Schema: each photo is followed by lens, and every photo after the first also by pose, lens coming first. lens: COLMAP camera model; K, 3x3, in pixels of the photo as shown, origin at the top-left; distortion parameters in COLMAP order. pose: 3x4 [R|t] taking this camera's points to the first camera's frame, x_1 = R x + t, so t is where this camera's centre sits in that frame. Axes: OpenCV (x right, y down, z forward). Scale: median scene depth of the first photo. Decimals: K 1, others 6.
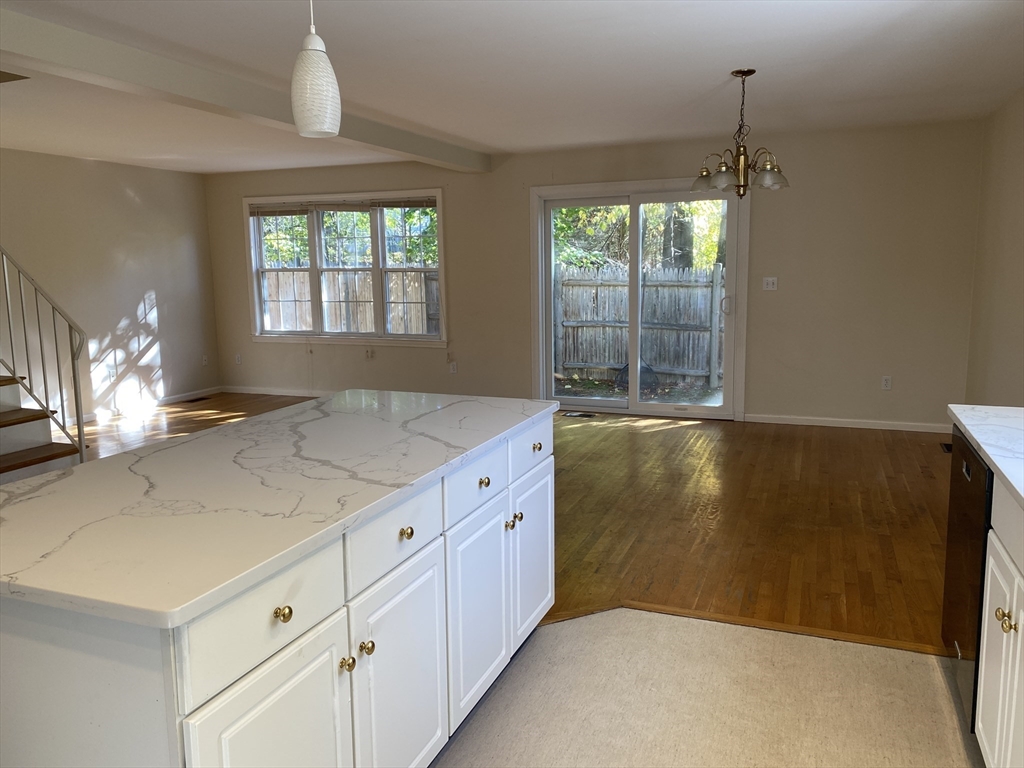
lens RADIAL K [[776.1, 0, 512.0], [0, 776.1, 384.0], [0, 0, 1]] dist [0.059965, -0.084869]
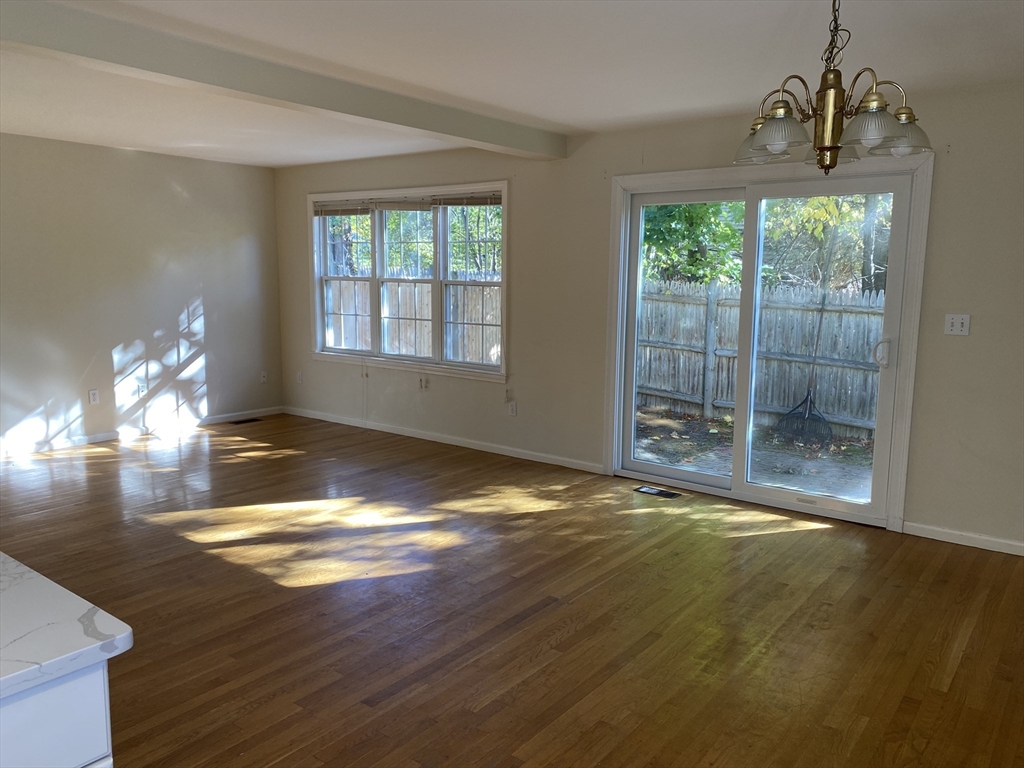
lens RADIAL K [[776.1, 0, 512.0], [0, 776.1, 384.0], [0, 0, 1]] dist [0.059965, -0.084869]
pose [[0.960672, 0.067537, -0.269349, 0.129377], [-0.070596, 0.997504, -0.001675, -0.043894], [0.268563, 0.020624, 0.963041, 0.238572]]
